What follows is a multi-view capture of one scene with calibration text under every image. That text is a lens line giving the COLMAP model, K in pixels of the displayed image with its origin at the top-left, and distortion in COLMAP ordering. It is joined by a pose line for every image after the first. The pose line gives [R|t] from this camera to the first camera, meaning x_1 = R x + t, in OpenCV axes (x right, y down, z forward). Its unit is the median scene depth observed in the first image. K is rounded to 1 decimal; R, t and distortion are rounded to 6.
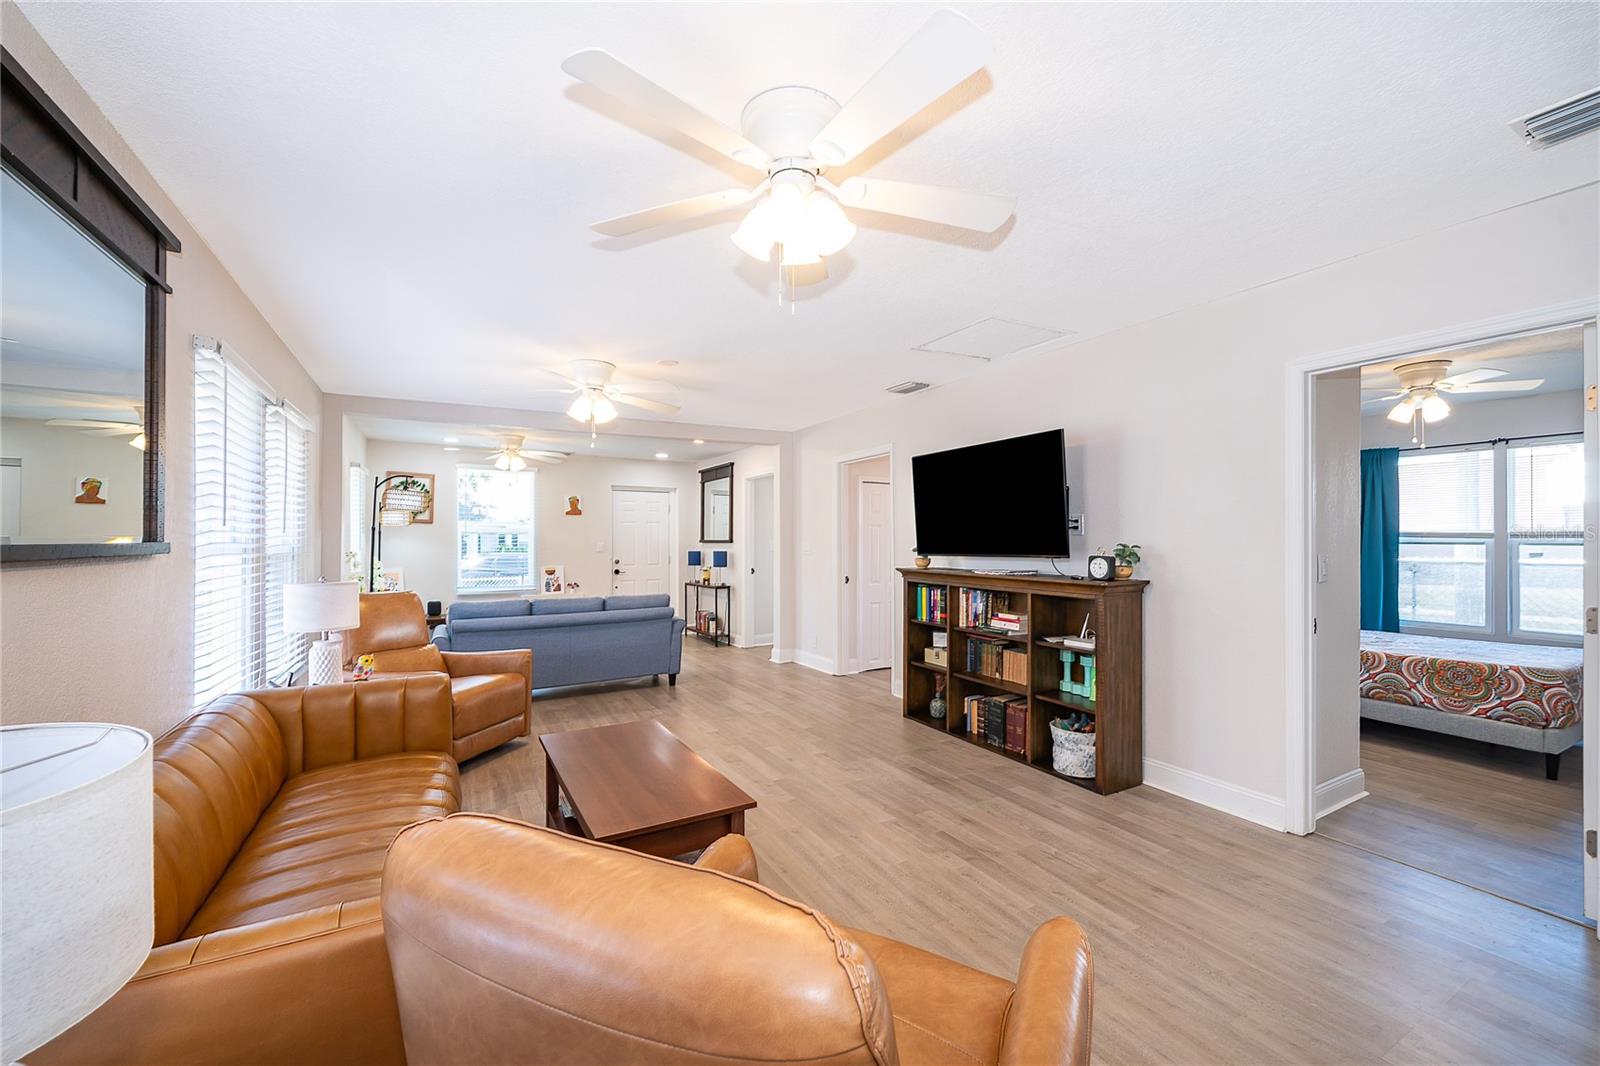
lens RADIAL K [[644.8, 0, 800.9], [0, 644.8, 533.0], [0, 0, 1]] dist [0.000915, -0.000268]
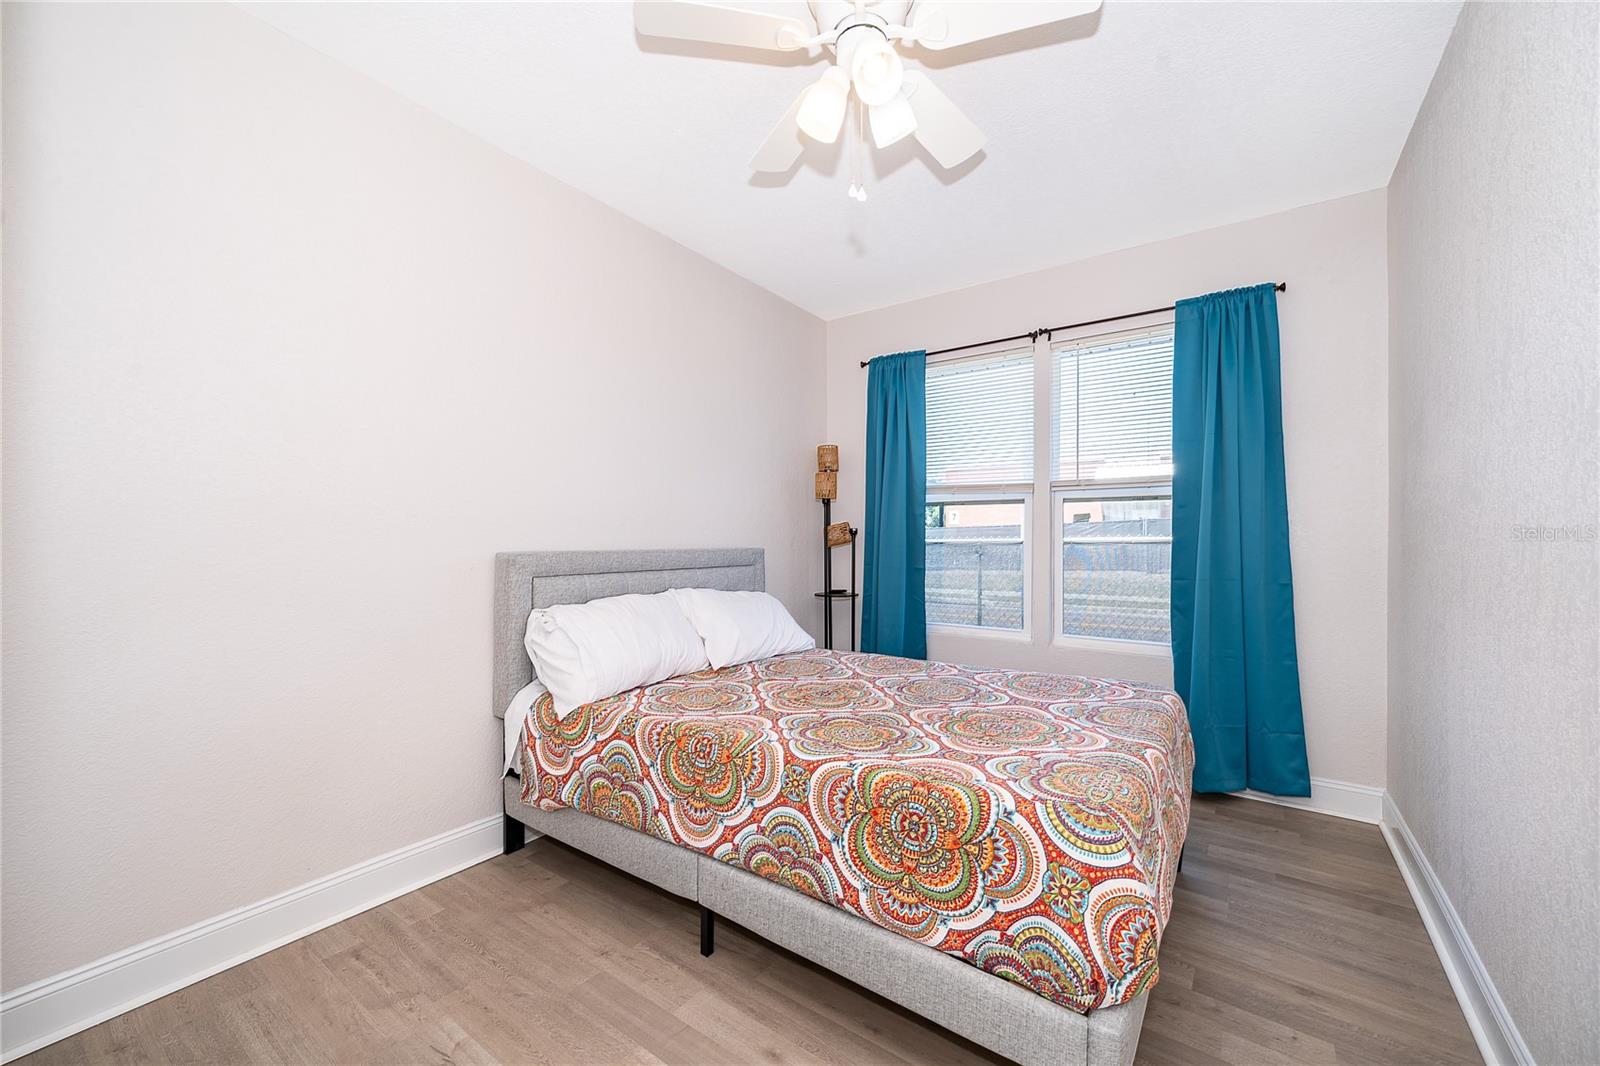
lens RADIAL K [[644.8, 0, 798.9], [0, 644.8, 538.7], [0, 0, 1]] dist [0.000915, -0.000268]
pose [[0.908368, 0.000460, 0.418171, 0.852385], [-0.003993, 0.999963, 0.007573, 0.067977], [-0.418152, -0.008549, 0.908337, 0.741110]]
